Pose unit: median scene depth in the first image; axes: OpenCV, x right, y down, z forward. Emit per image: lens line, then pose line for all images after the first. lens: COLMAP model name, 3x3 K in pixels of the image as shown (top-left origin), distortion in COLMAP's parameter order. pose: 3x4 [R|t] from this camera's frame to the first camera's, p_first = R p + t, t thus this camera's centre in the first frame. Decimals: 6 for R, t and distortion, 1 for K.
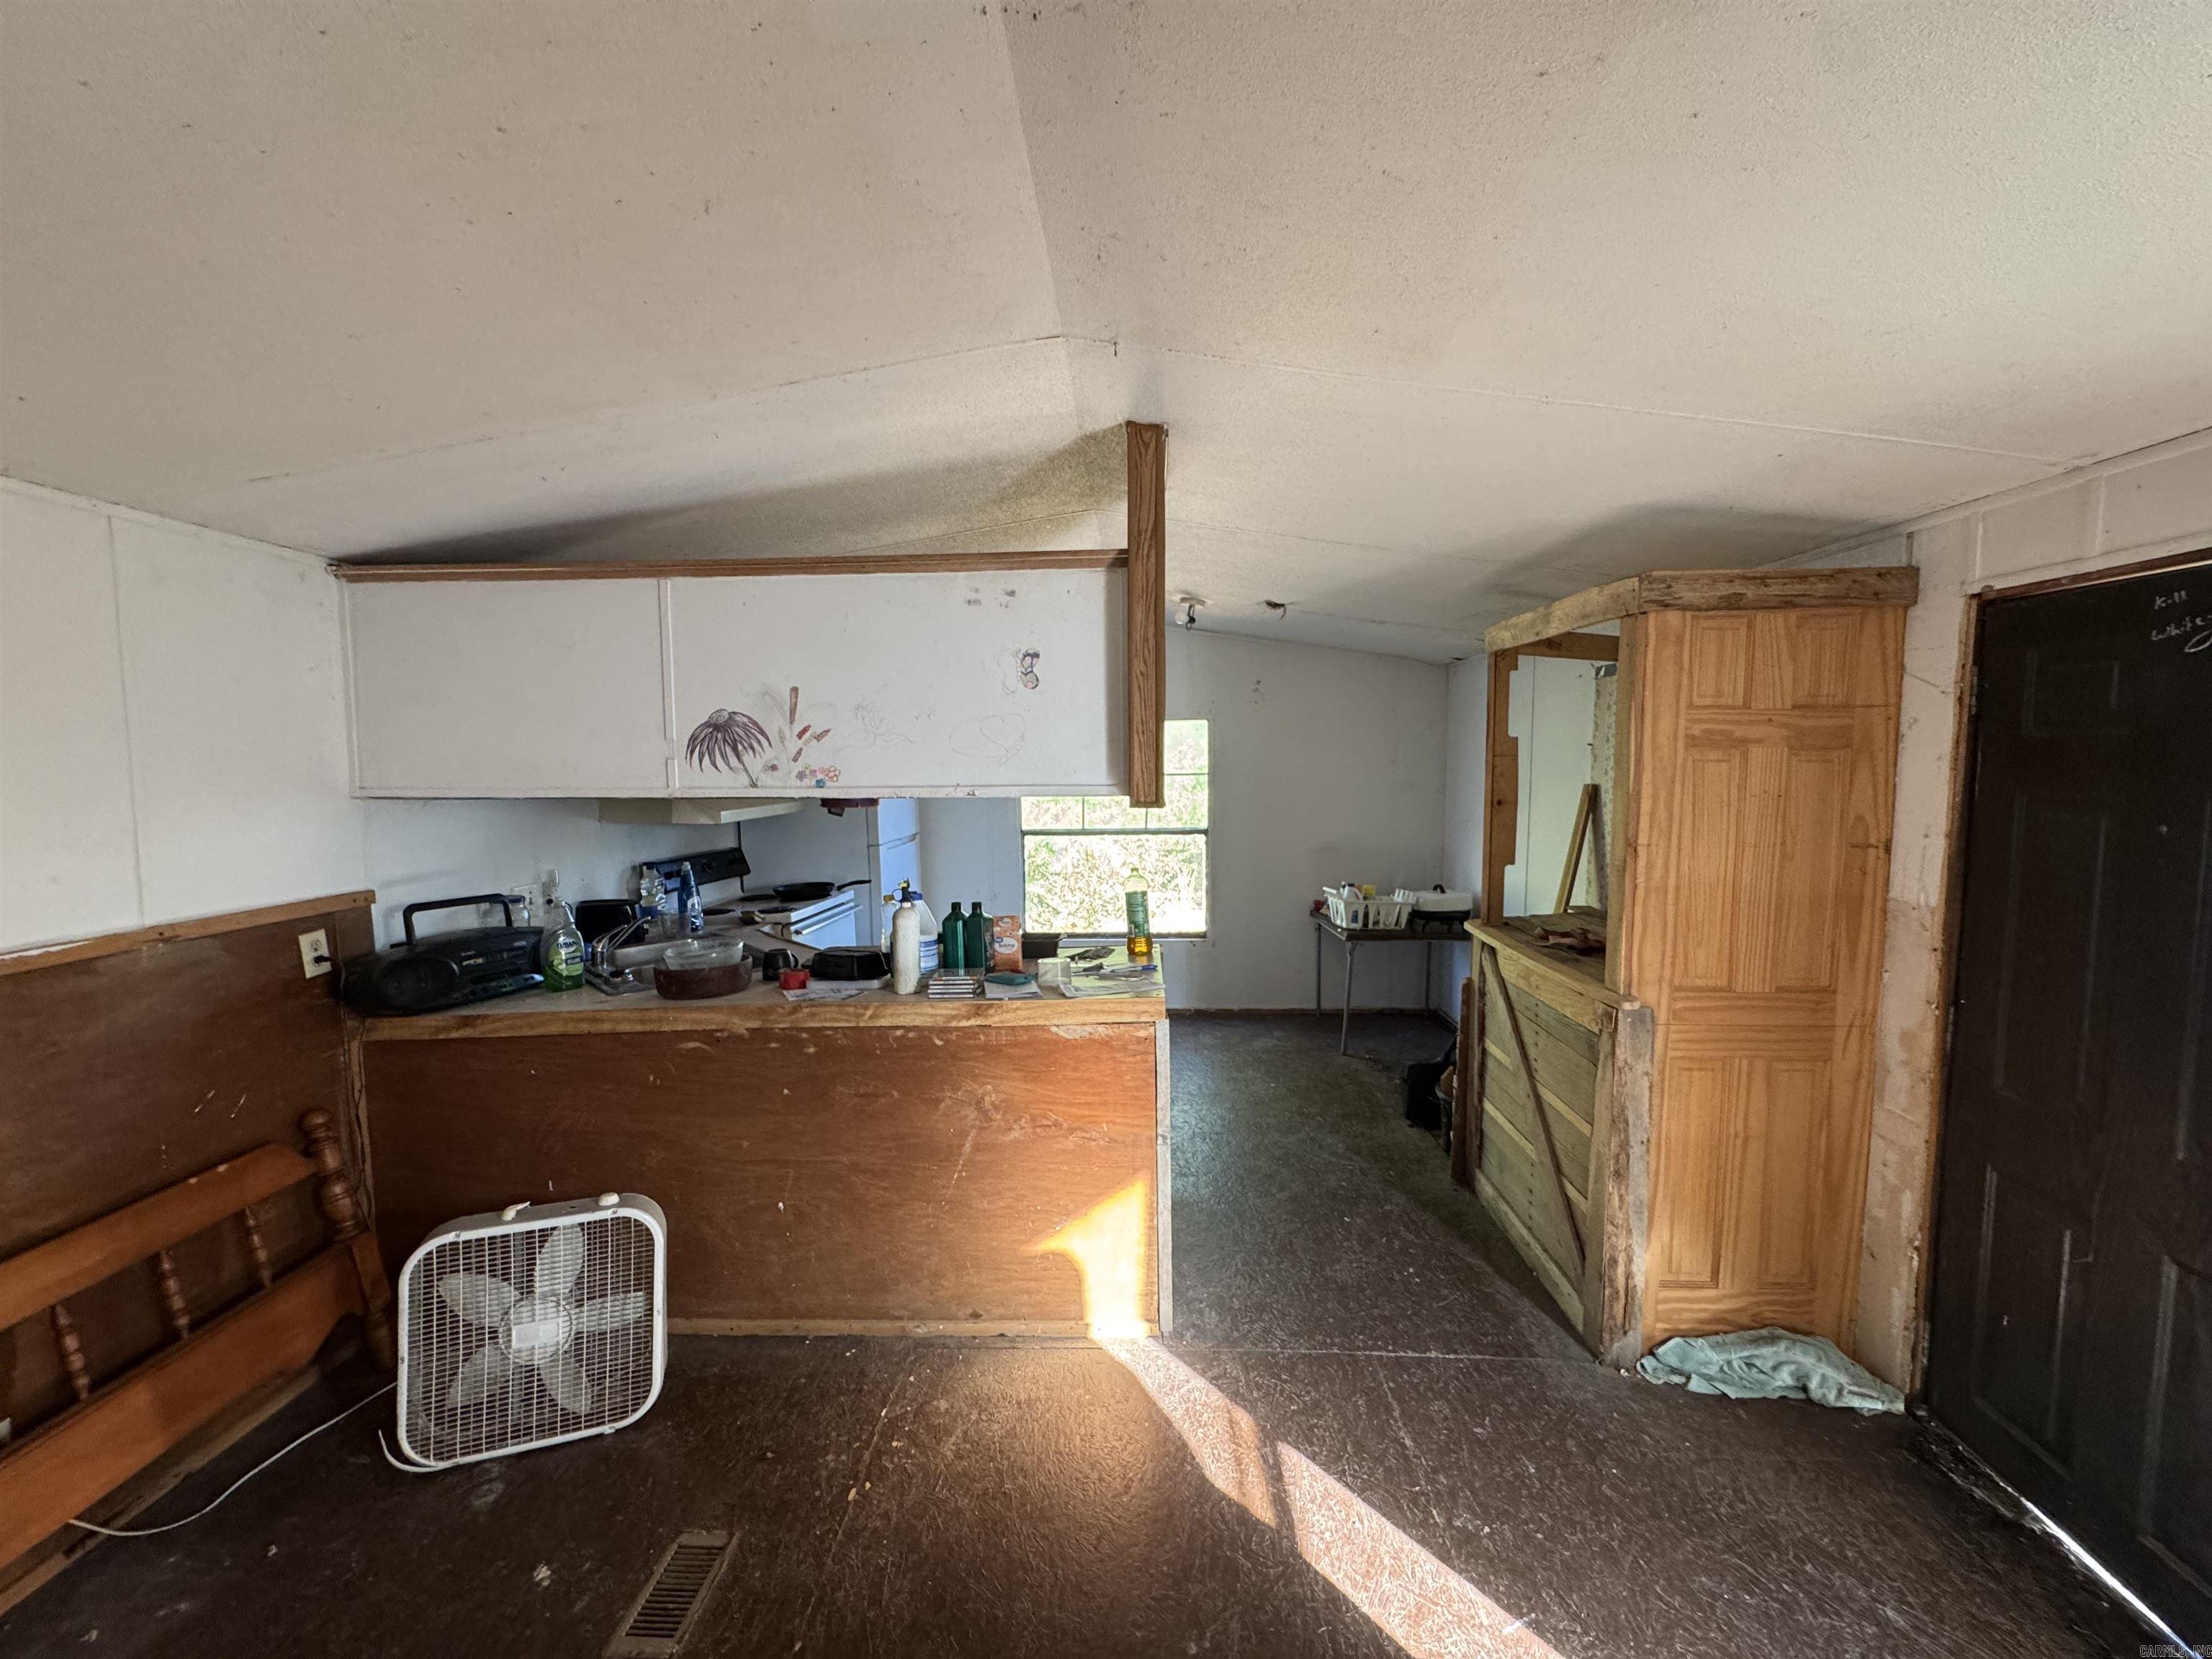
lens RADIAL K [[884.4, 0, 1105.9], [0, 884.4, 828.5], [0, 0, 1]] dist [-0.005154, 0.000277]
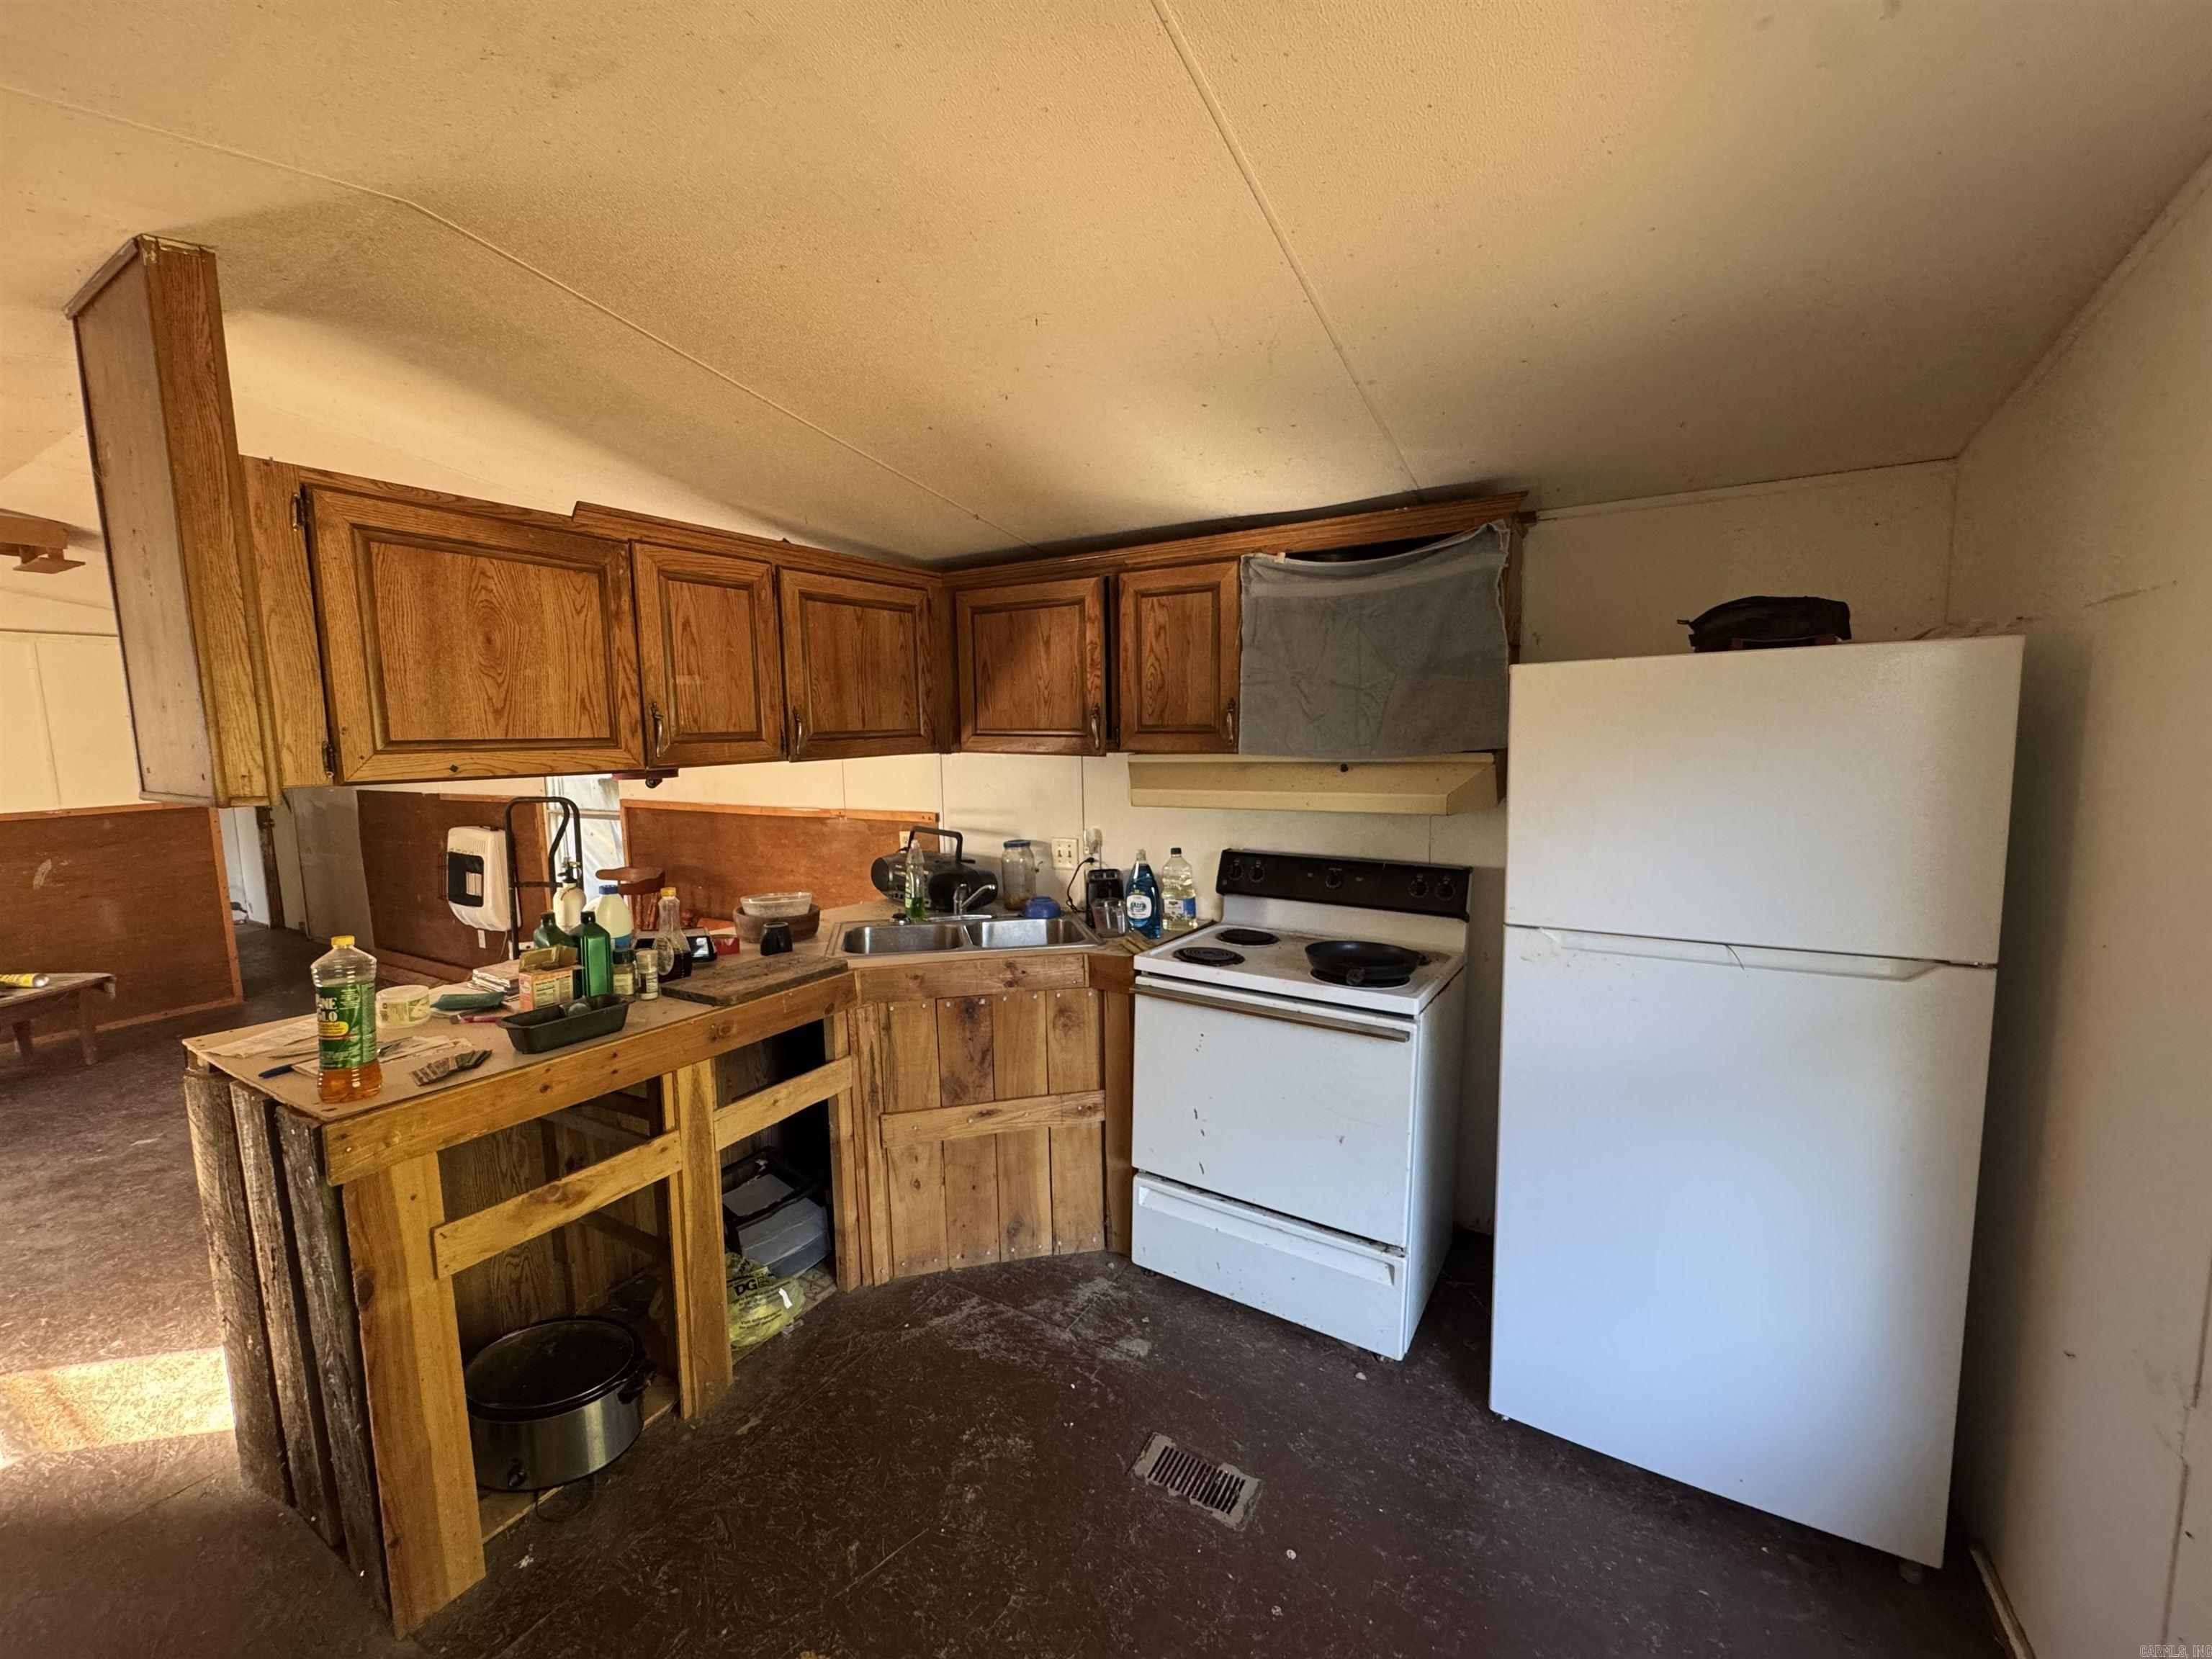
lens RADIAL K [[884.4, 0, 1103.2], [0, 884.4, 833.0], [0, 0, 1]] dist [-0.005154, 0.000277]
pose [[-0.465477, 0.126881, -0.875918, 0.355330], [-0.045240, 0.984966, 0.166718, -0.169613], [0.883903, 0.117229, -0.452739, 2.102140]]
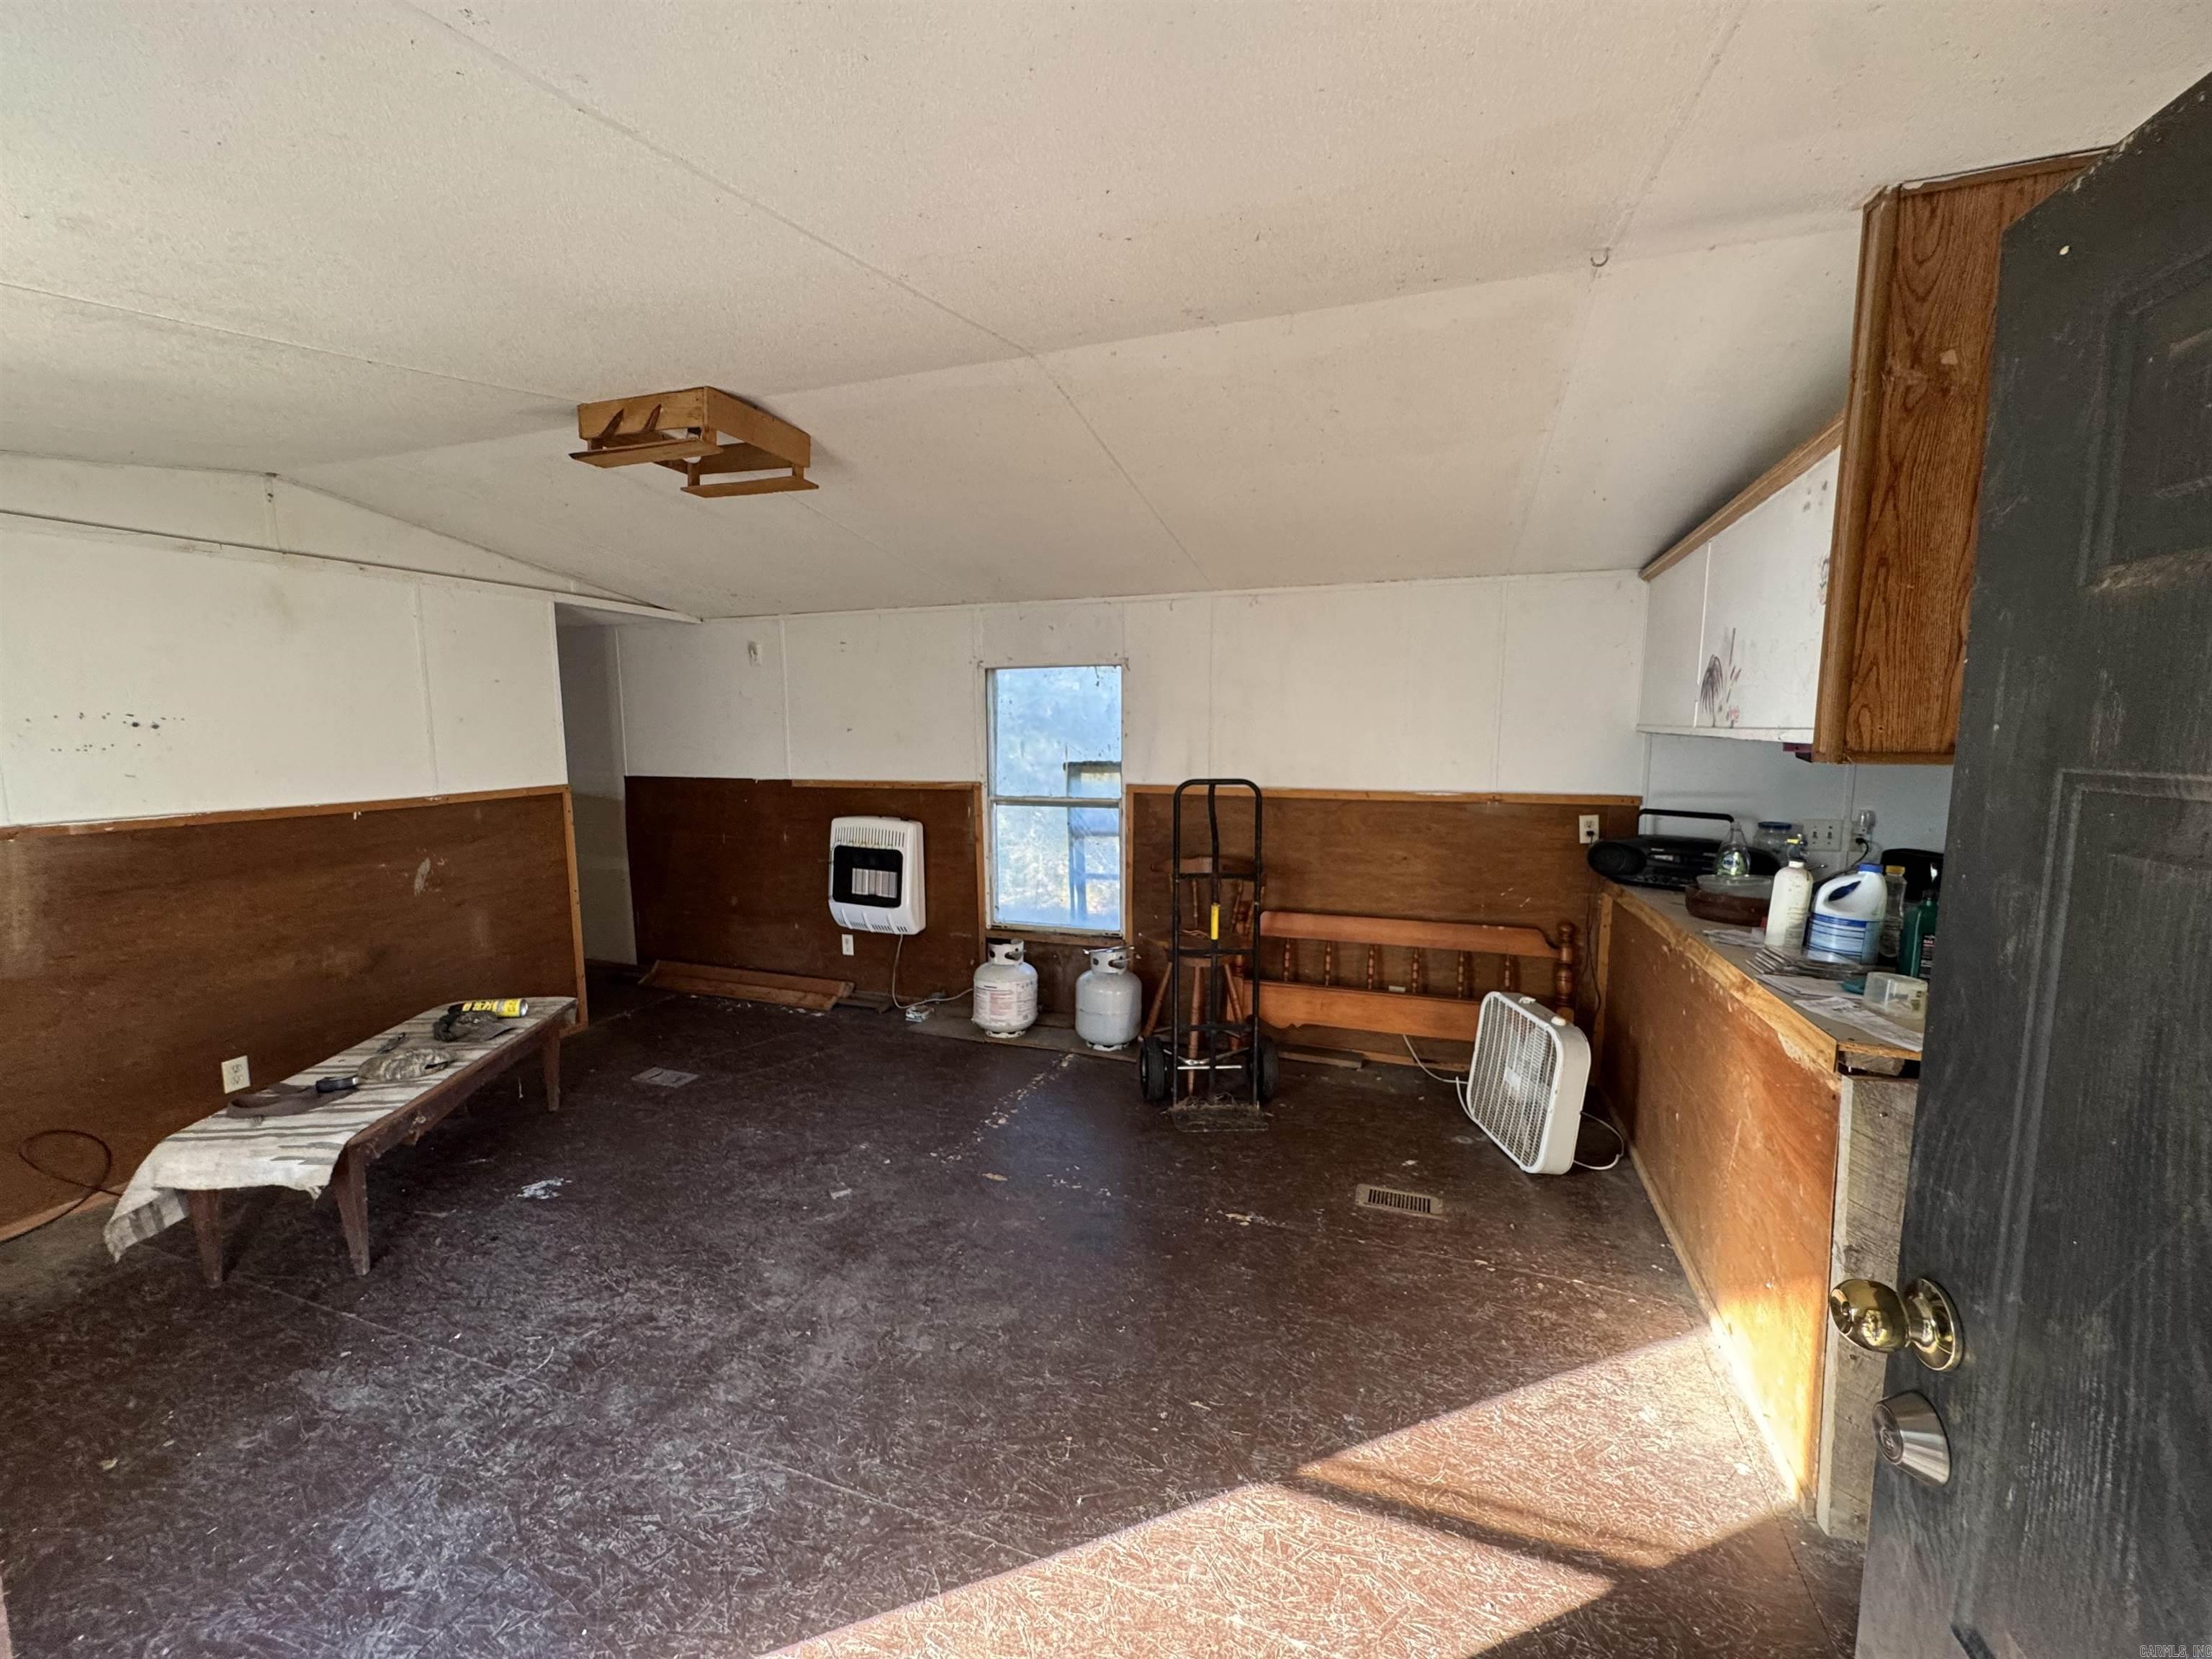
lens RADIAL K [[884.4, 0, 1107.1], [0, 884.4, 830.2], [0, 0, 1]] dist [-0.005154, 0.000277]
pose [[-0.299496, 0.127434, -0.945549, 0.882364], [-0.068106, 0.985656, 0.154412, -0.042895], [0.951664, 0.110643, -0.286521, 0.649152]]
